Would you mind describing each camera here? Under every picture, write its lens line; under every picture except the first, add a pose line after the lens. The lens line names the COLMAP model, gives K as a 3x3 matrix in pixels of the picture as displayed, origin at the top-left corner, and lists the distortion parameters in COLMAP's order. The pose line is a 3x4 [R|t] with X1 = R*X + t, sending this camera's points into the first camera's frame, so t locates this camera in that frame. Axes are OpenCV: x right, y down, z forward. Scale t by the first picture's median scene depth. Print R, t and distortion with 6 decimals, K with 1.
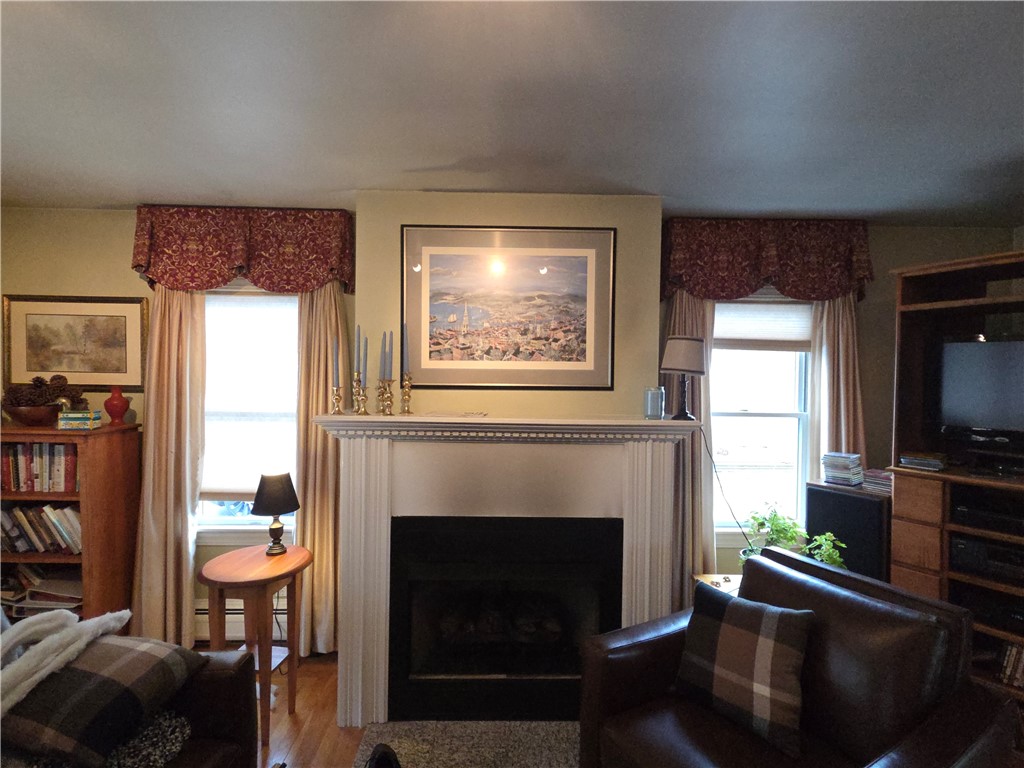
lens RADIAL K [[484.5, 0, 510.7], [0, 484.5, 381.6], [0, 0, 1]] dist [0.006100, -0.000378]
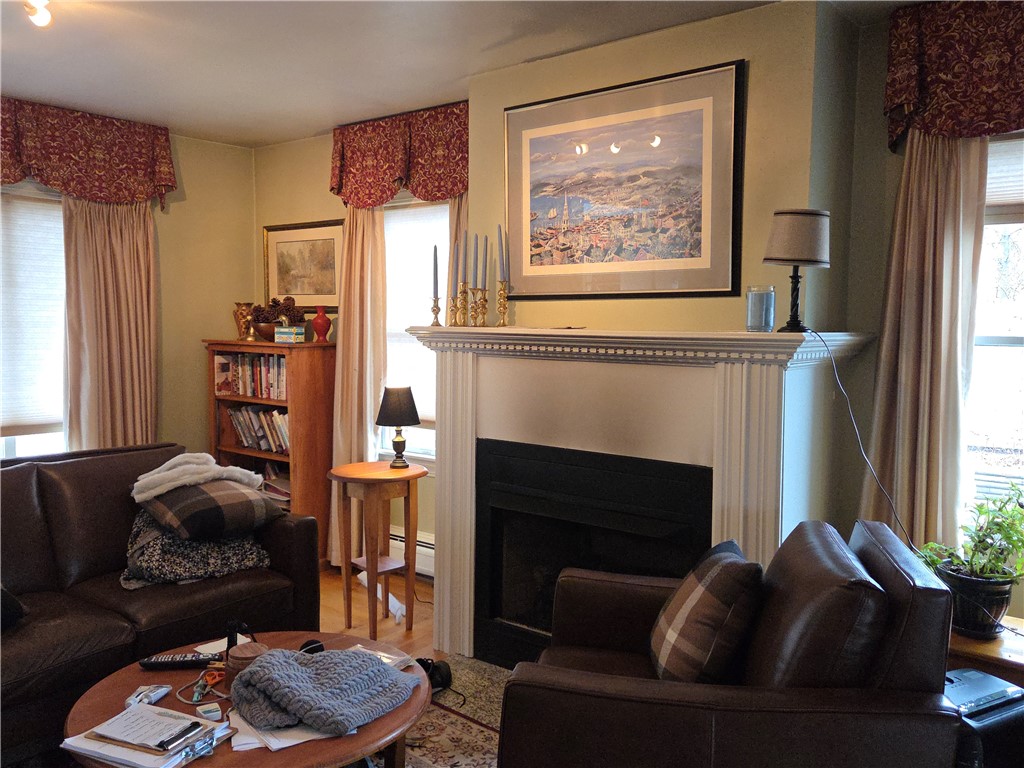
lens RADIAL K [[859.8, 0, 501.2], [0, 859.8, 379.1], [0, 0, 1]] dist [0.094965, -0.098538]
pose [[0.756517, 0.037628, -0.652891, 0.784146], [-0.007457, 0.998775, 0.048923, 0.080438], [0.653932, -0.032142, 0.755870, -0.182914]]
